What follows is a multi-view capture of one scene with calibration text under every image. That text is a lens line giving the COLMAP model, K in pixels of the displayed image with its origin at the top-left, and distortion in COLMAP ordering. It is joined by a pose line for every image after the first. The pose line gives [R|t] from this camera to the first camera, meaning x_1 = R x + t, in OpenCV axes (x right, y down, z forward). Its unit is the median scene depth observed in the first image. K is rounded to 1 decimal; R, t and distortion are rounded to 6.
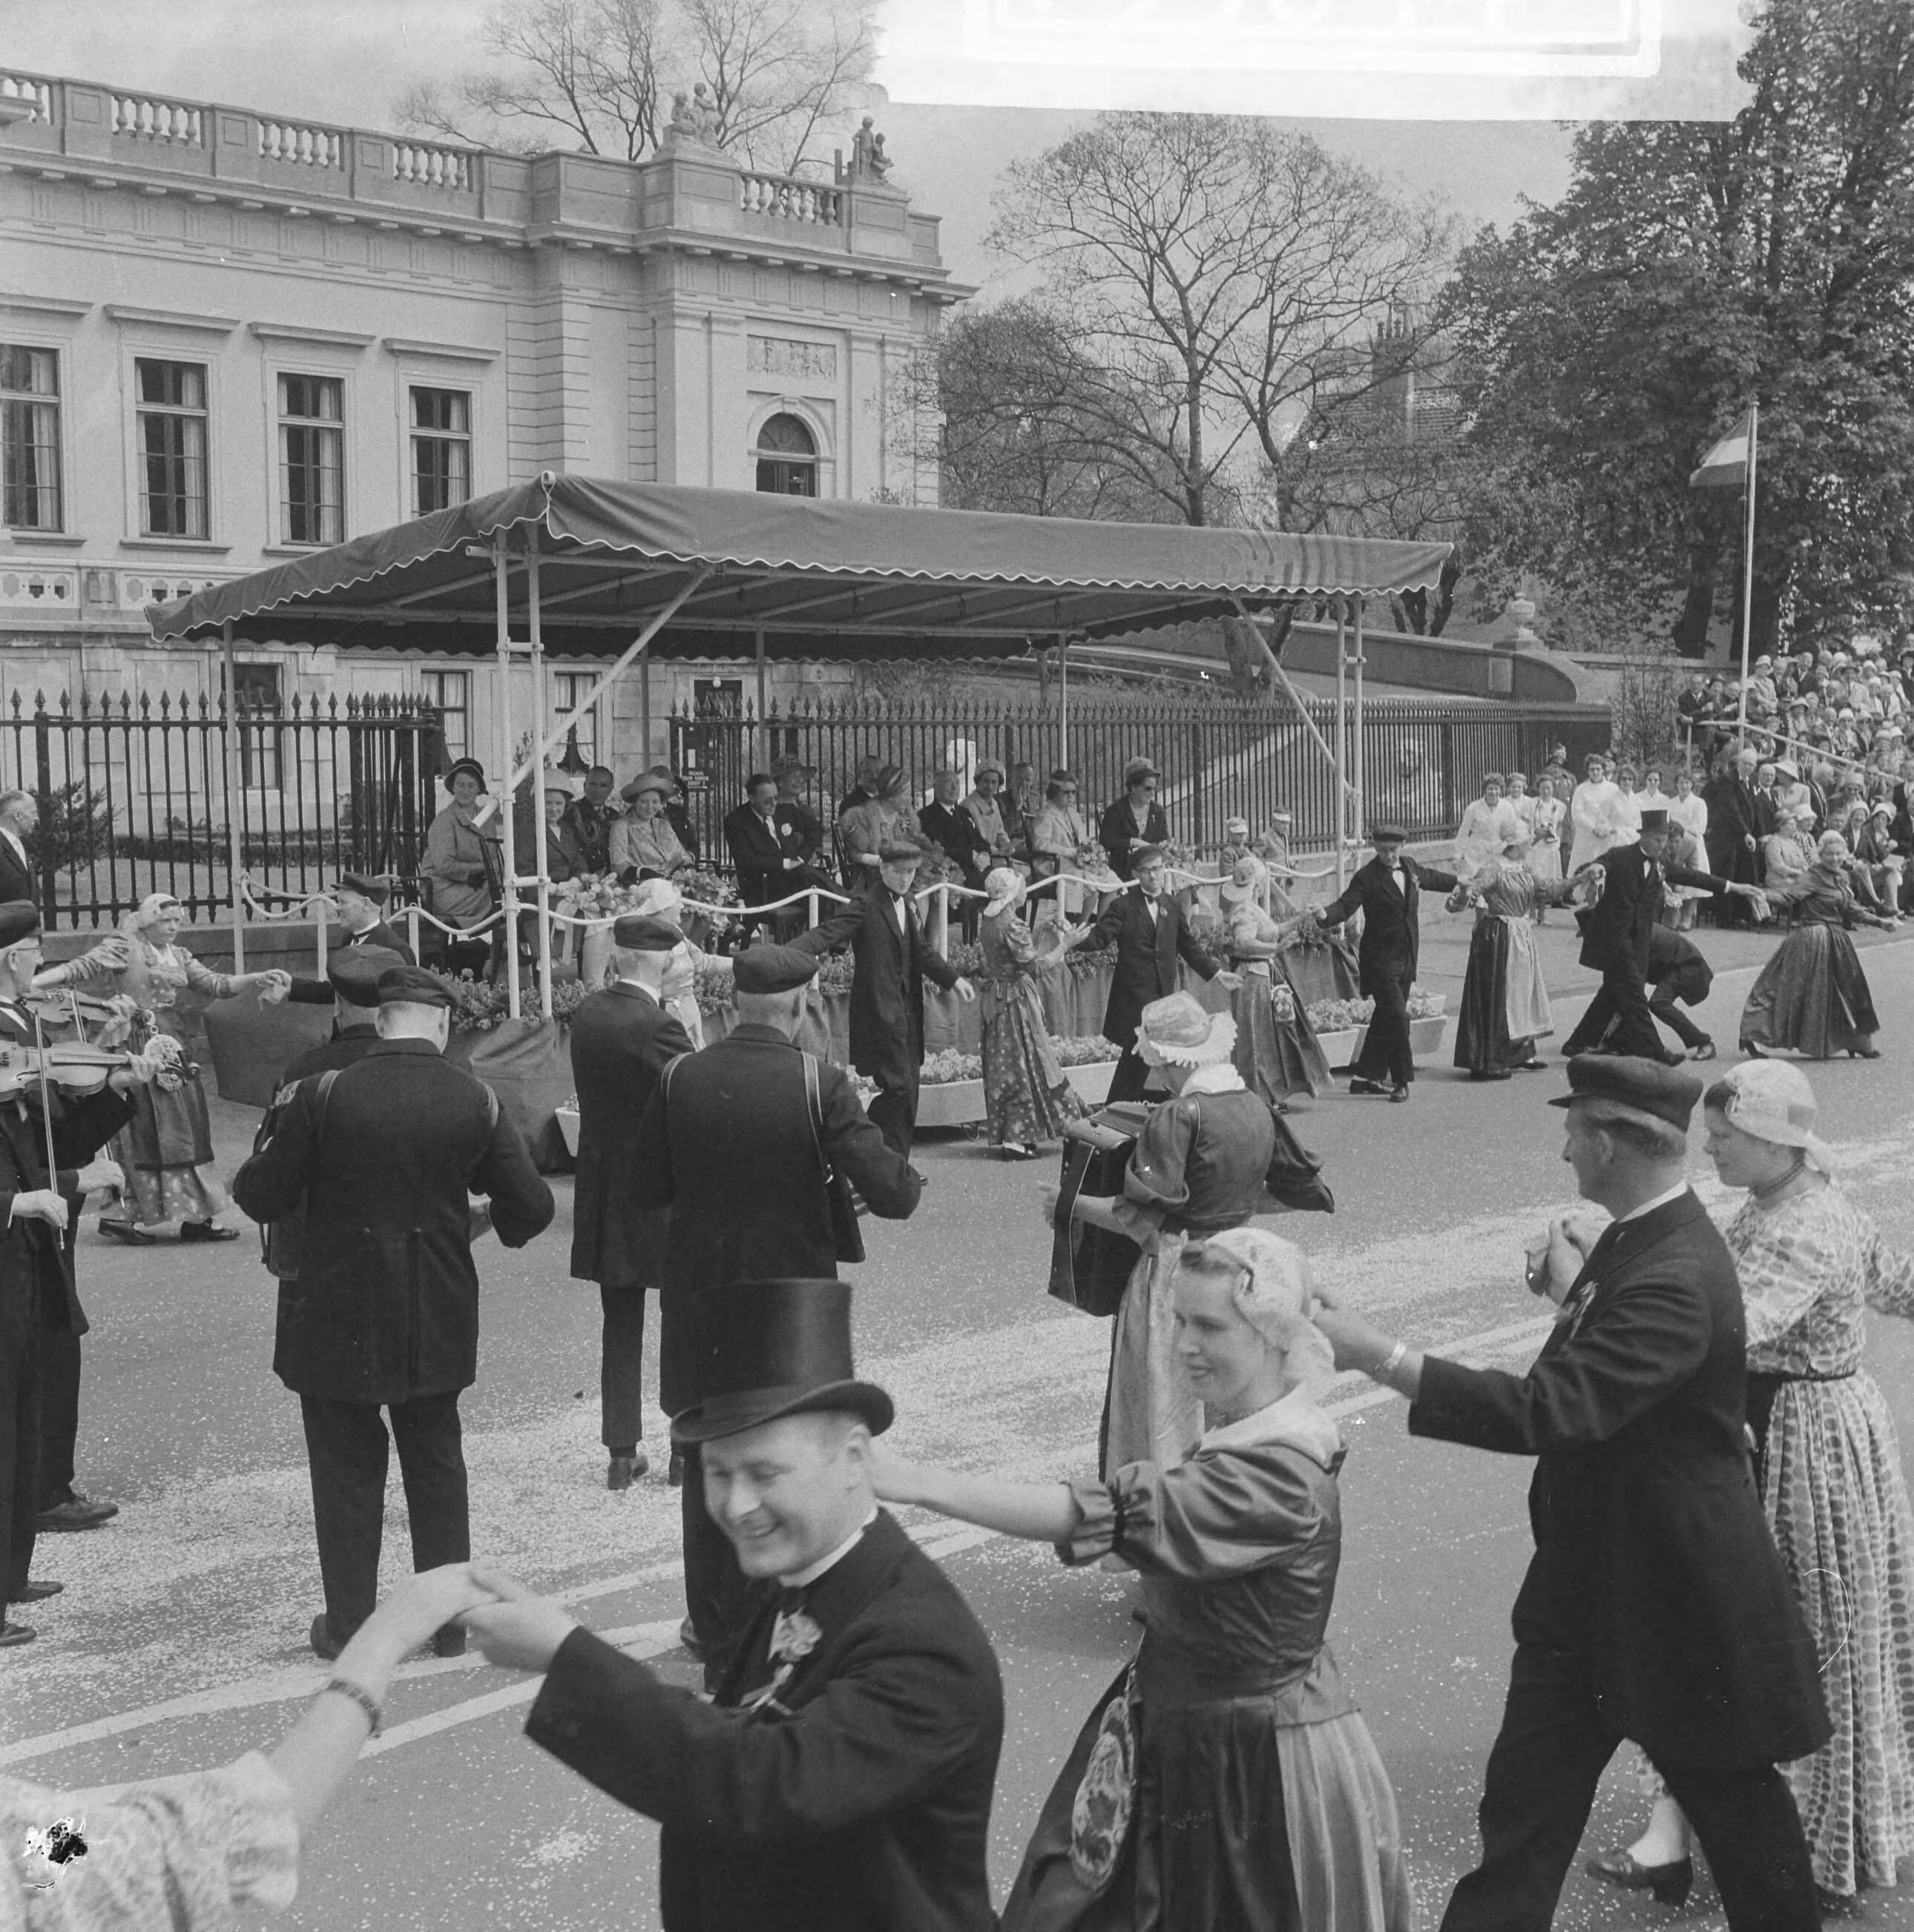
lens RADIAL K [[2524.5, 0, 959.5], [0, 2524.5, 974.8], [0, 0, 1]] dist [-0.006135, 0.000000]
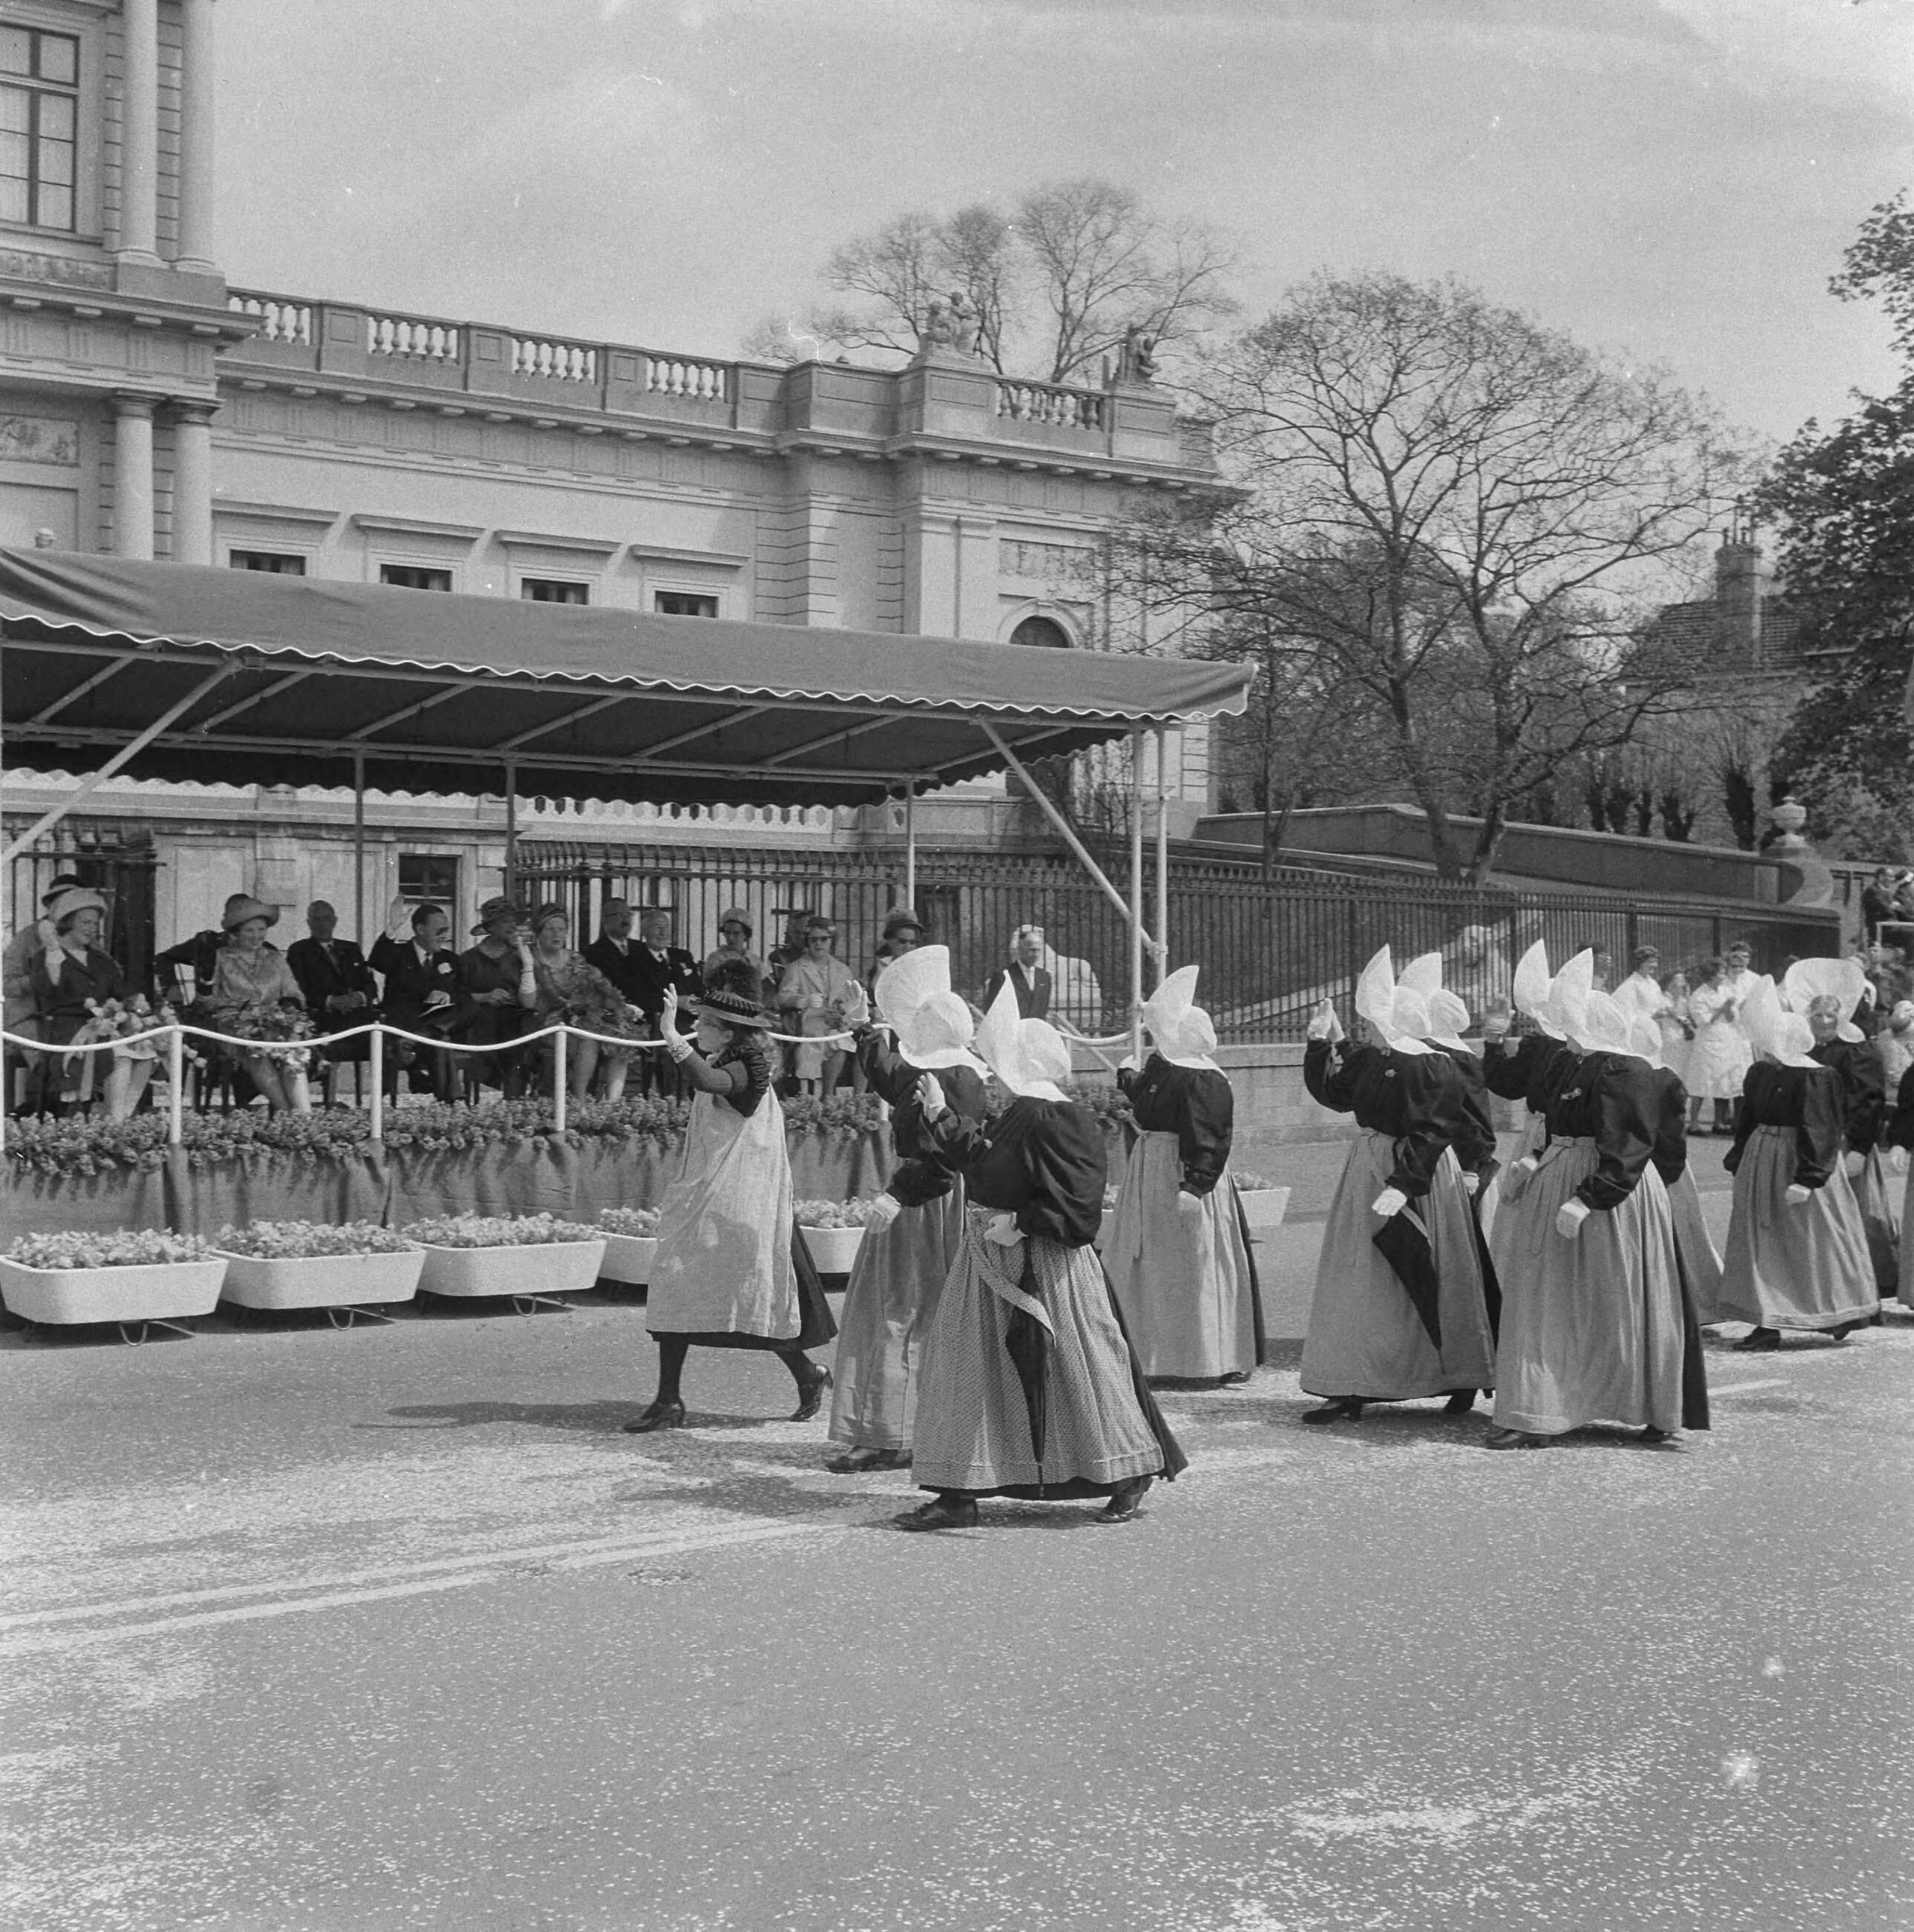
lens RADIAL K [[2524.5, 0, 969.3], [0, 2524.5, 970.1], [0, 0, 1]] dist [-0.006135, 0.000000]
pose [[0.983590, 0.015157, -0.179778, 0.090567], [-0.032180, 0.995225, -0.092152, 0.006456], [0.177523, 0.096425, 0.979381, 0.049028]]
